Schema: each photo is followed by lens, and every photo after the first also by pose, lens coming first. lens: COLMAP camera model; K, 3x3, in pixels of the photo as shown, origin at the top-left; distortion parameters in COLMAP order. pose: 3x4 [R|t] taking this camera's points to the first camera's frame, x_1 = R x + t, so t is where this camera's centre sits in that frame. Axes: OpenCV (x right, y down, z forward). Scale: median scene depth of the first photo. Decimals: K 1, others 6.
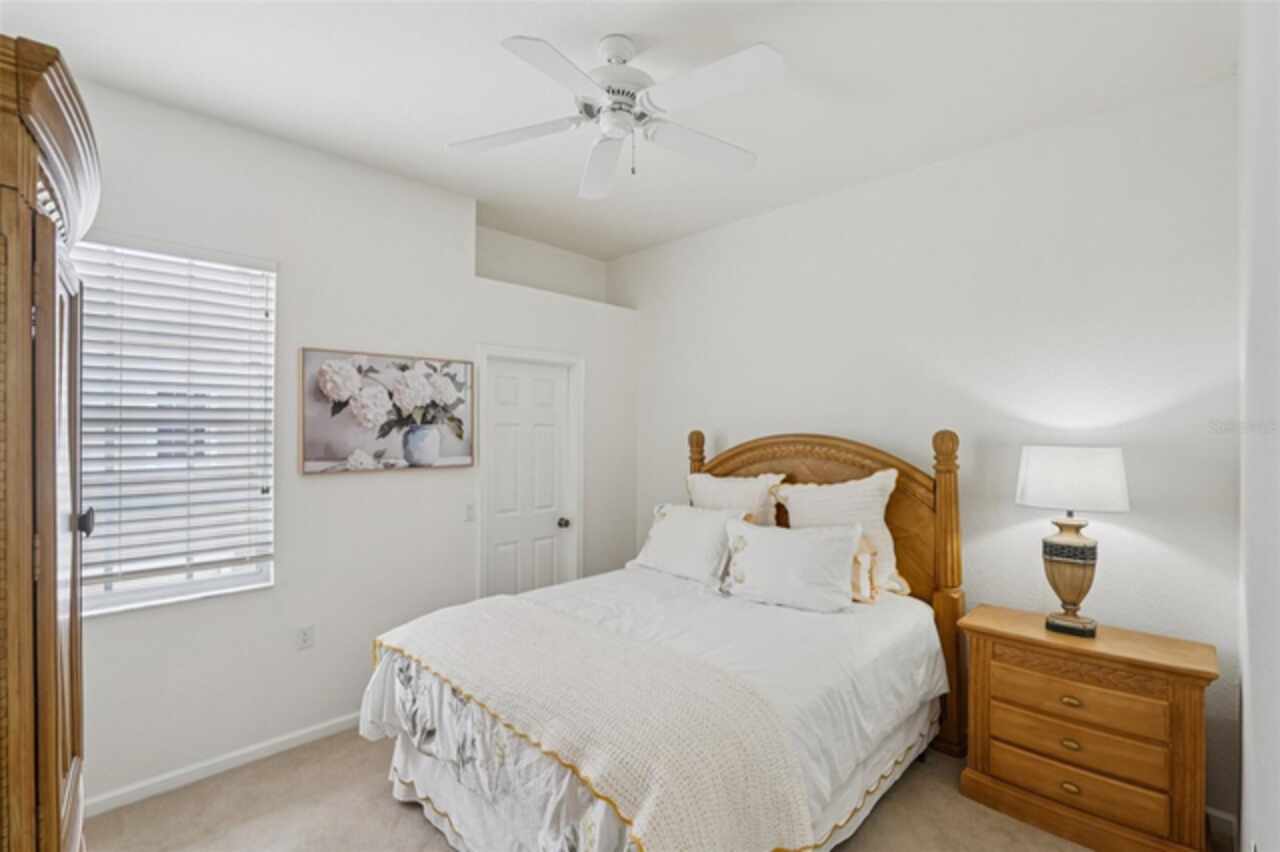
lens RADIAL K [[568.3, 0, 633.3], [0, 568.3, 430.0], [0, 0, 1]] dist [0.000102, -0.000482]
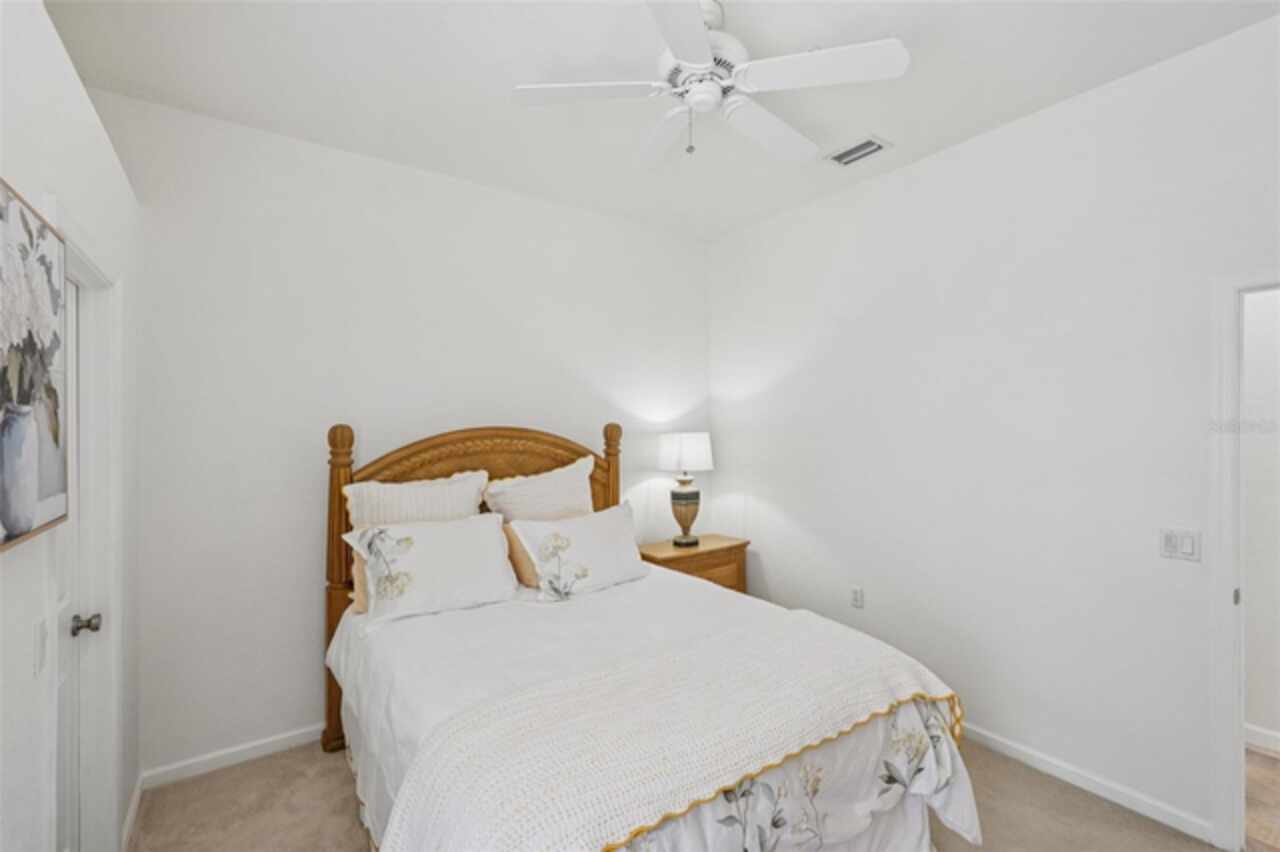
lens RADIAL K [[568.3, 0, 632.1], [0, 568.3, 424.1], [0, 0, 1]] dist [0.000102, -0.000482]
pose [[0.173024, 0.001747, 0.984916, -0.644077], [0.000823, 0.999998, -0.001918, 0.003591], [-0.984917, 0.001143, 0.173022, 0.625847]]
